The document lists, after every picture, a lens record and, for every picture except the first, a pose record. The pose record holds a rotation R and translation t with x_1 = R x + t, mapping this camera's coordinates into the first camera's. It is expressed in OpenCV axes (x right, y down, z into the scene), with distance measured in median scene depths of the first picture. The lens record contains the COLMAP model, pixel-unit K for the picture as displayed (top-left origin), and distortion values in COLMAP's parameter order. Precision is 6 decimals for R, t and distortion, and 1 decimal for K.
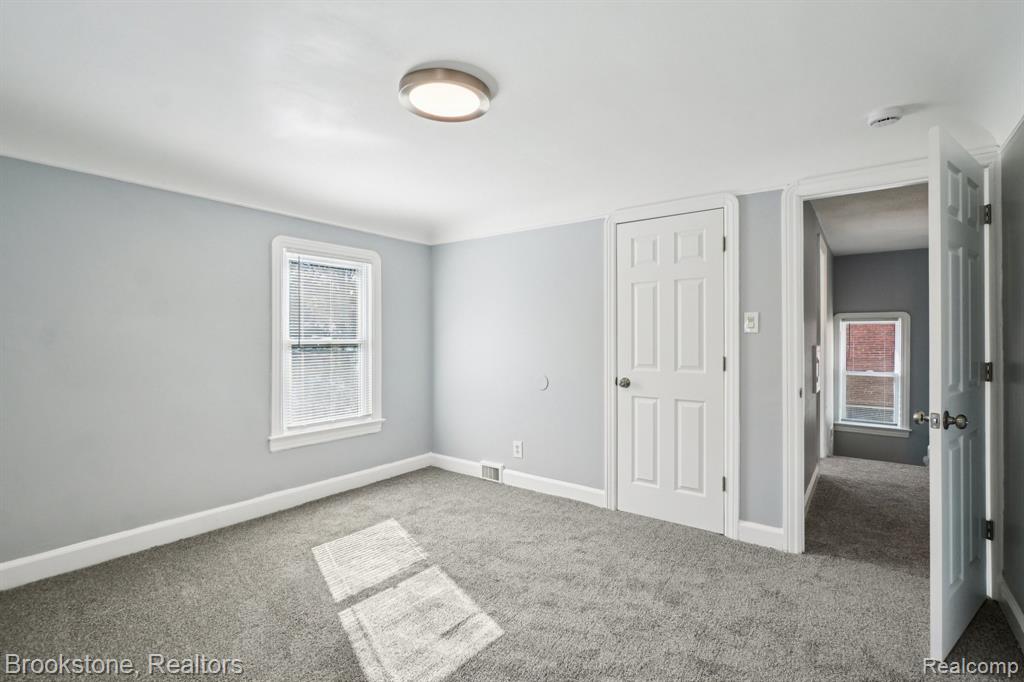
lens RADIAL K [[460.8, 0, 509.4], [0, 460.8, 340.8], [0, 0, 1]] dist [-0.001288, 0.000812]
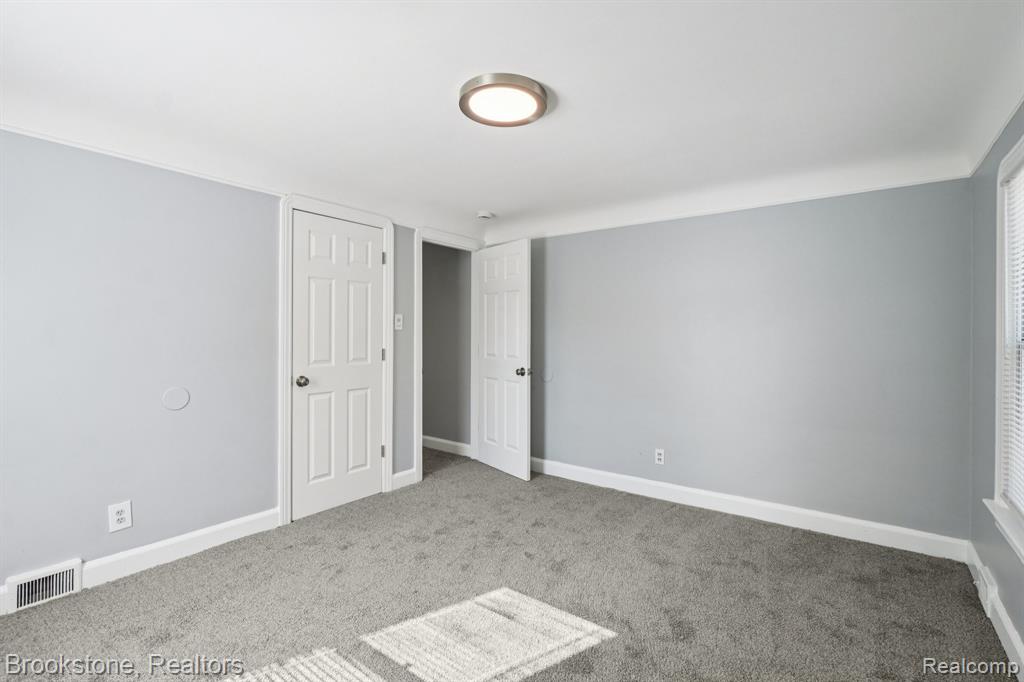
lens RADIAL K [[460.8, 0, 508.6], [0, 460.8, 337.5], [0, 0, 1]] dist [-0.001288, 0.000812]
pose [[0.018432, -0.005996, 0.999812, -0.694991], [0.000370, 0.999982, 0.005991, -0.003476], [-0.999830, 0.000260, 0.018434, 0.575731]]
